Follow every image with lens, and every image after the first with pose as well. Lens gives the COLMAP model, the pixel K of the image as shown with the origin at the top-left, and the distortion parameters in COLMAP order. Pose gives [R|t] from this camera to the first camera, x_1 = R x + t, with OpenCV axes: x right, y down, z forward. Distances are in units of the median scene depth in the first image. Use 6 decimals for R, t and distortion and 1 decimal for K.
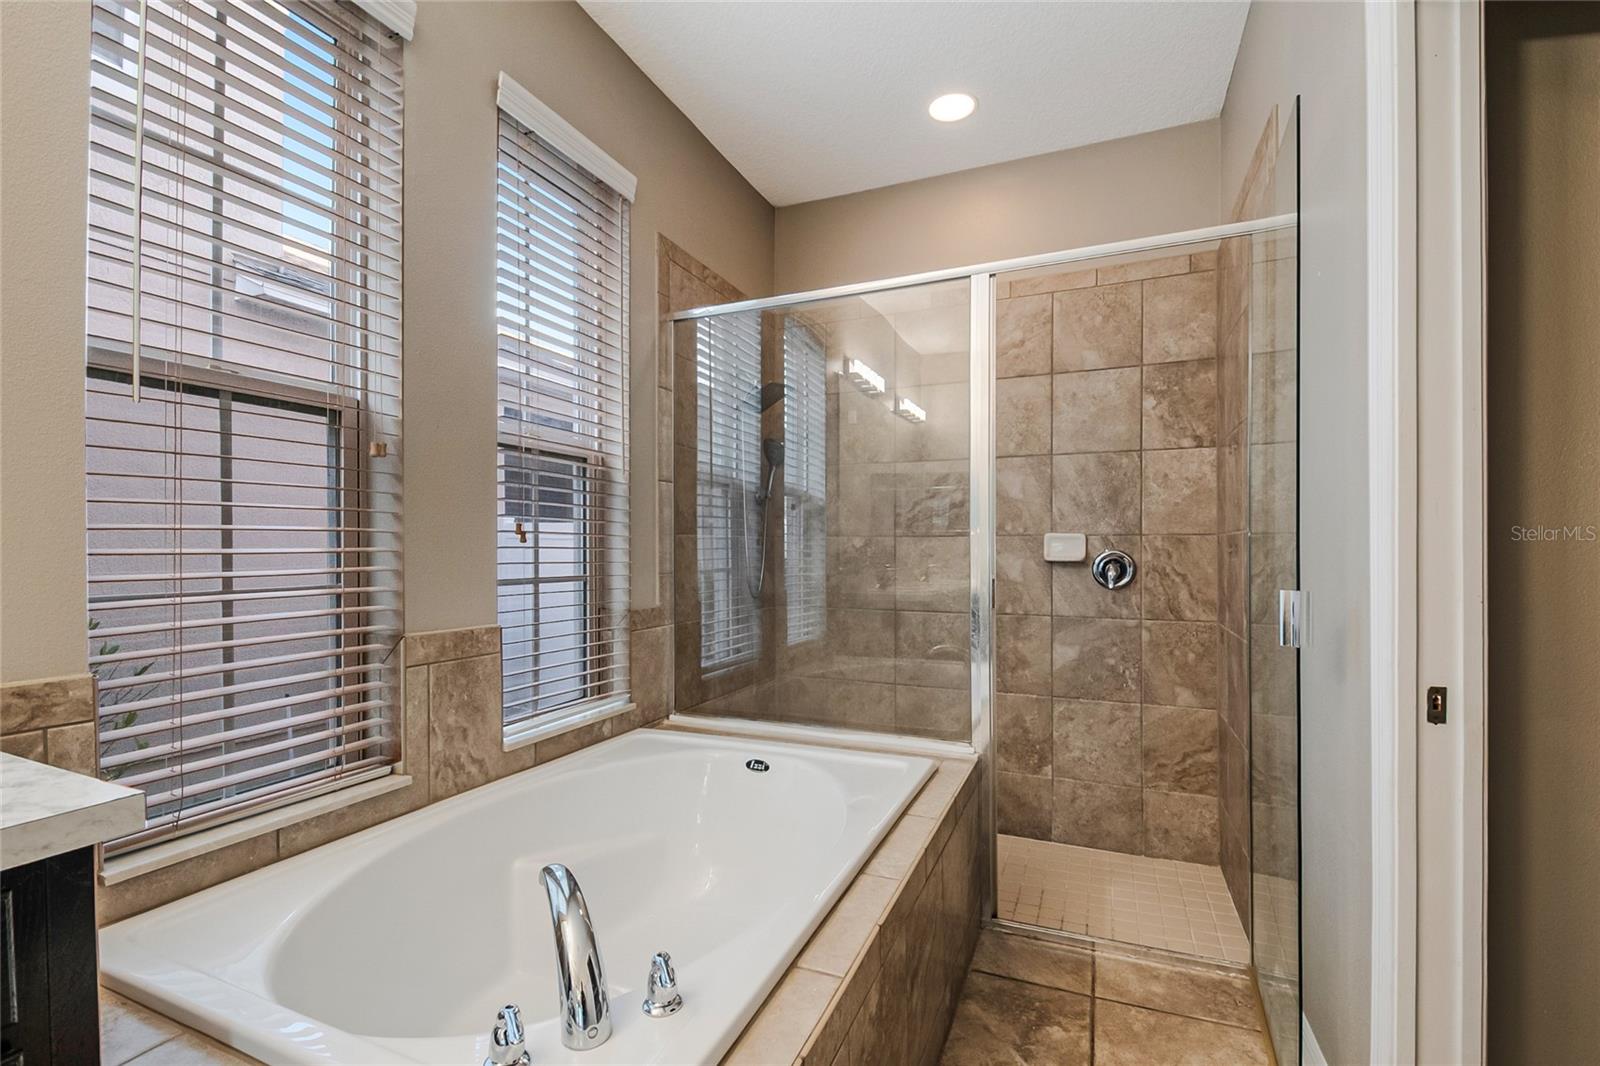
lens RADIAL K [[703.6, 0, 801.4], [0, 703.6, 545.2], [0, 0, 1]] dist [0.007976, -0.014336]
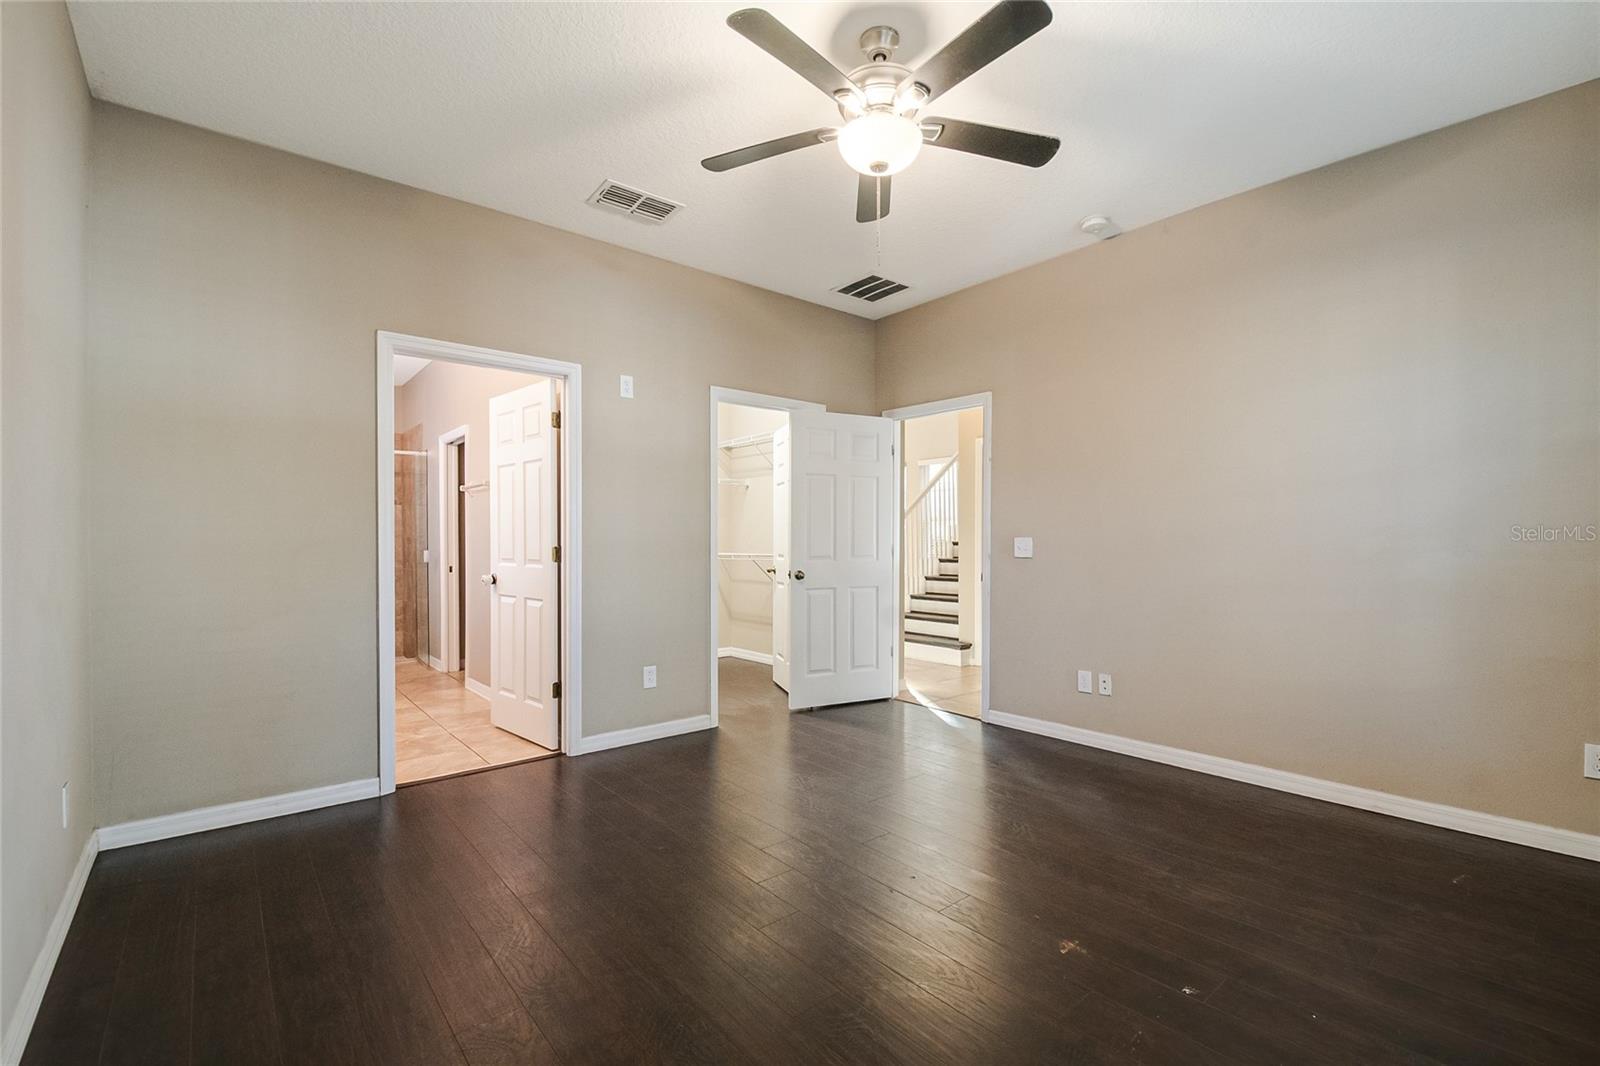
lens RADIAL K [[703.6, 0, 807.6], [0, 703.6, 537.1], [0, 0, 1]] dist [0.007976, -0.014336]
pose [[0.466788, -0.001738, 0.884368, -1.088342], [0.002305, 0.999997, 0.000748, -0.013728], [-0.884366, 0.001689, 0.466790, -1.648592]]
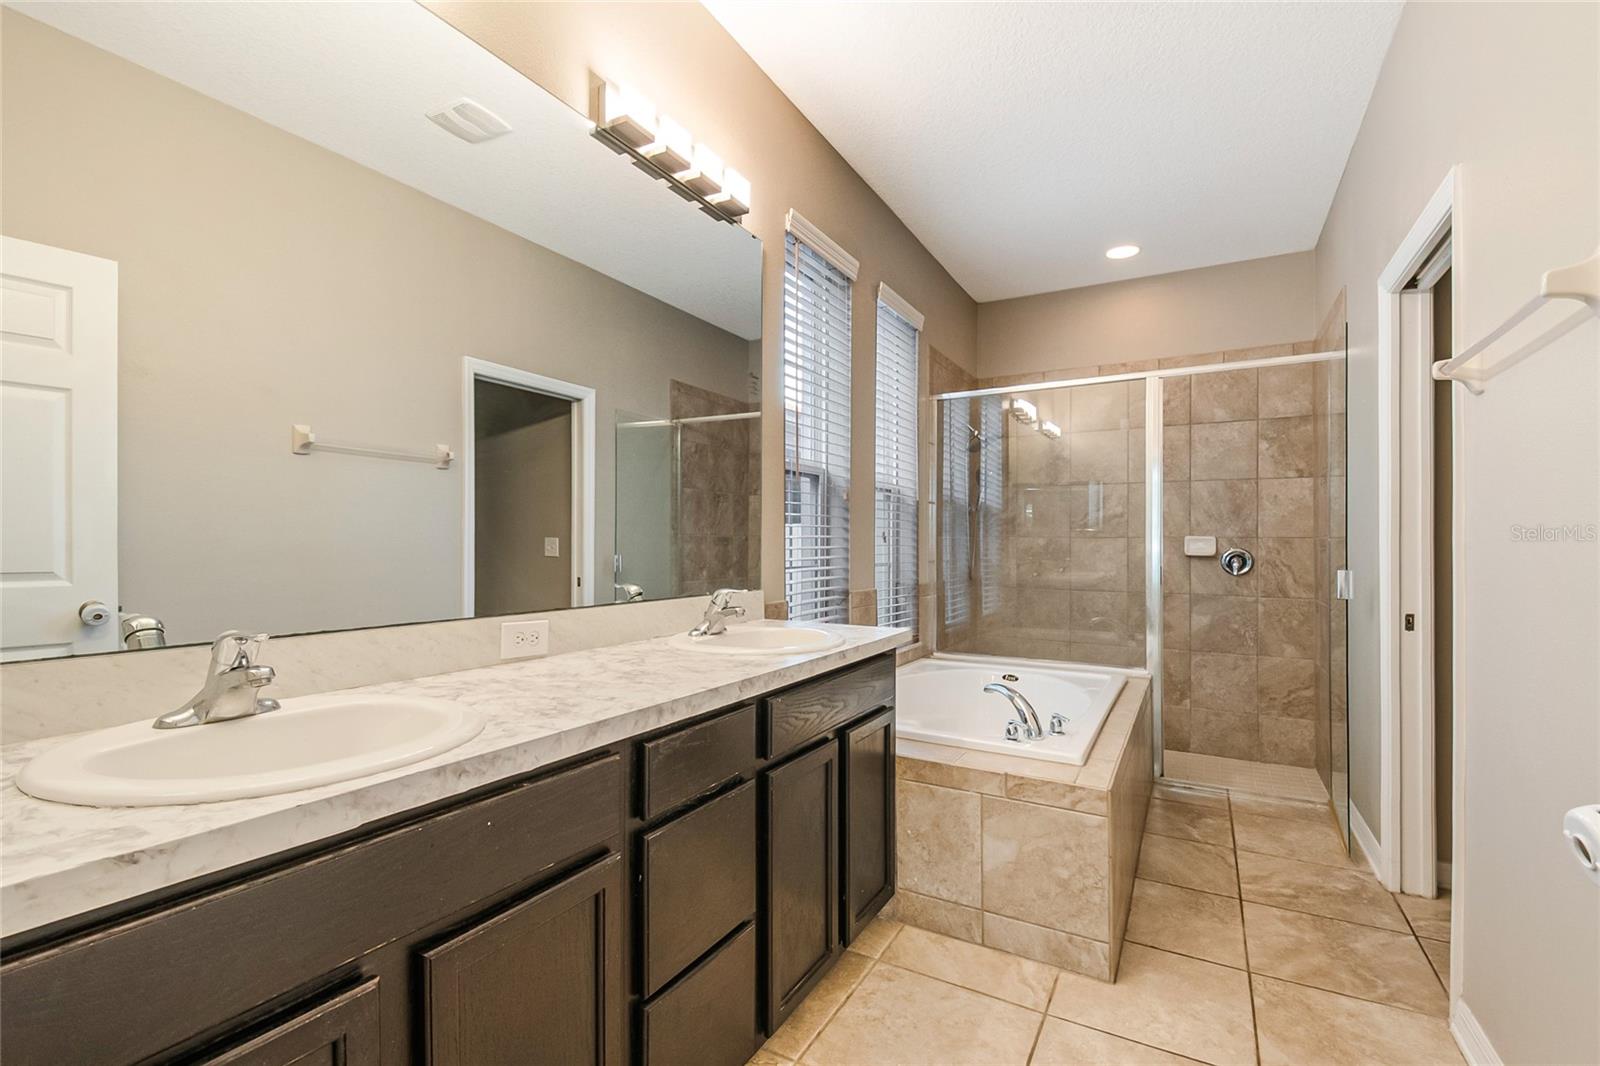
lens RADIAL K [[703.6, 0, 803.0], [0, 703.6, 534.1], [0, 0, 1]] dist [0.007976, -0.014336]
pose [[0.993517, 0.003228, -0.113639, -0.275326], [-0.003975, 0.999972, -0.006348, -0.009222], [0.113616, 0.006759, 0.993502, -0.531968]]
